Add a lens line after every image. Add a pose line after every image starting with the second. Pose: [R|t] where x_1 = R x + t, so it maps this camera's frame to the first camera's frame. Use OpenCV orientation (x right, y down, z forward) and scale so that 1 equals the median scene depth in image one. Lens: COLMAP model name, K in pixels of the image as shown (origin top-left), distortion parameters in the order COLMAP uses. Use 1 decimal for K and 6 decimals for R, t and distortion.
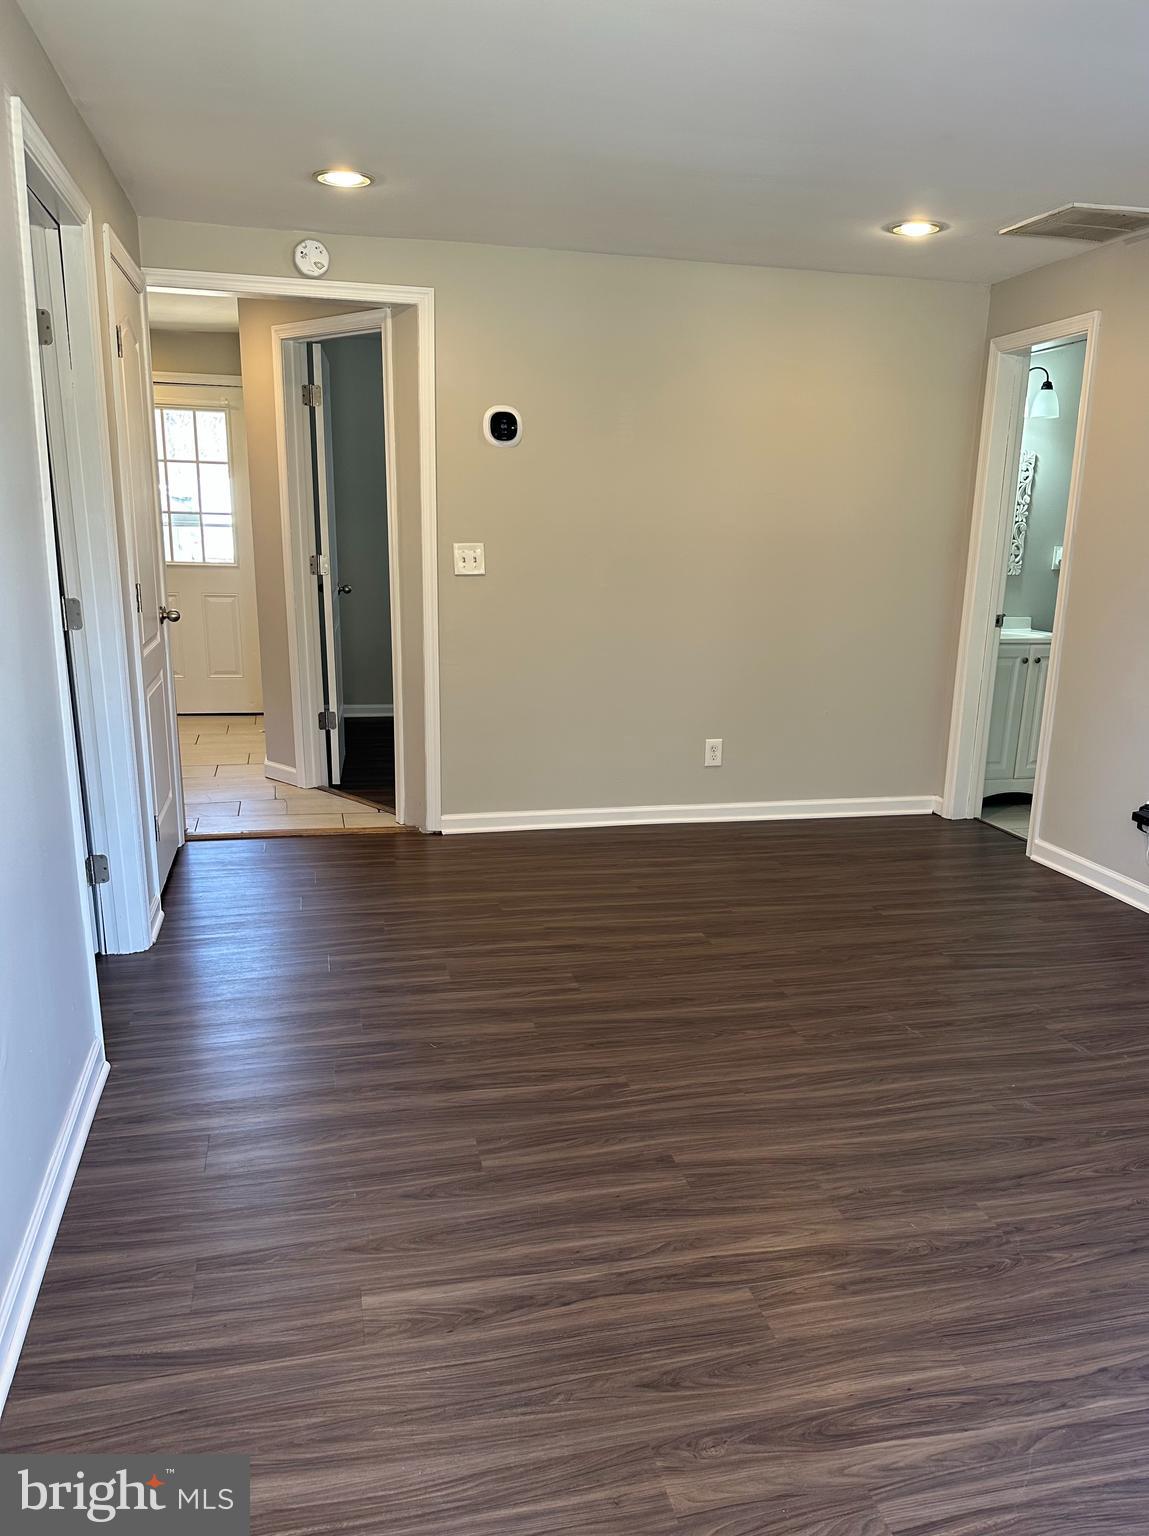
lens RADIAL K [[1129.2, 0, 608.3], [0, 1129.2, 853.0], [0, 0, 1]] dist [0.101217, -0.197102]
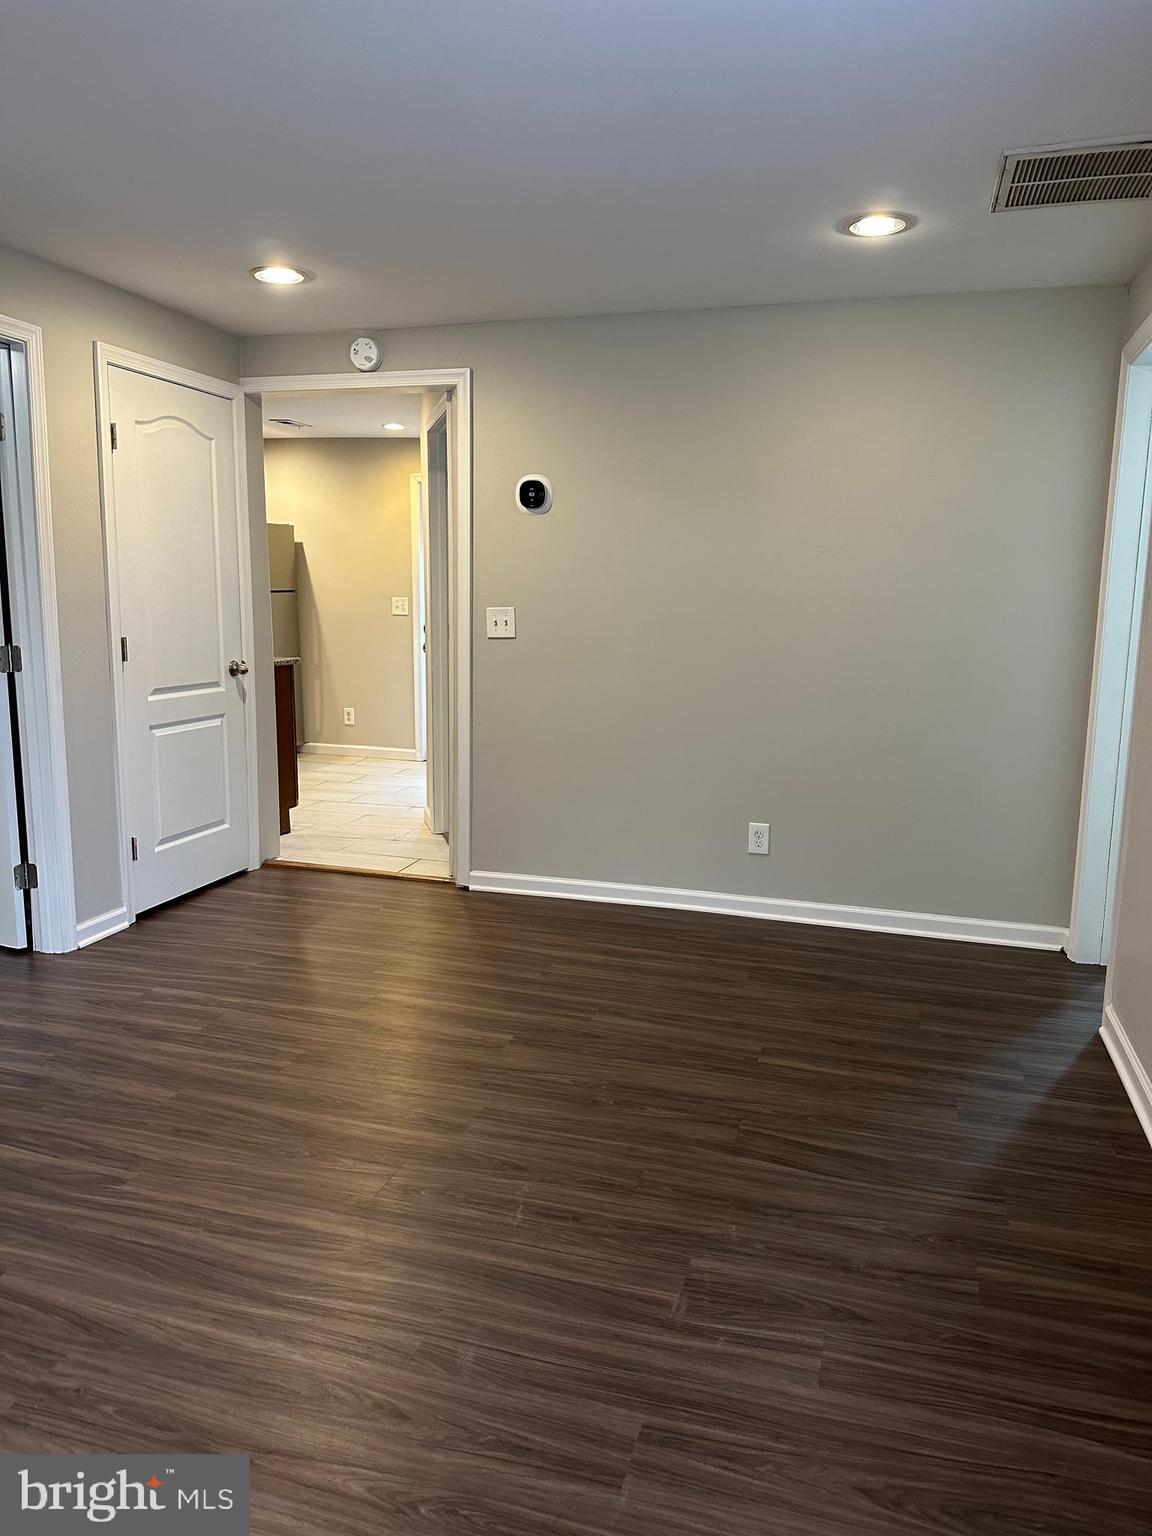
lens RADIAL K [[1067.6, 0, 579.6], [0, 1067.6, 772.3], [0, 0, 1]] dist [0.143418, -0.247544]
pose [[0.859648, 0.074866, -0.505371, 0.482954], [-0.138617, 0.986277, -0.089683, -0.056478], [0.491722, 0.147149, 0.858229, 0.261227]]
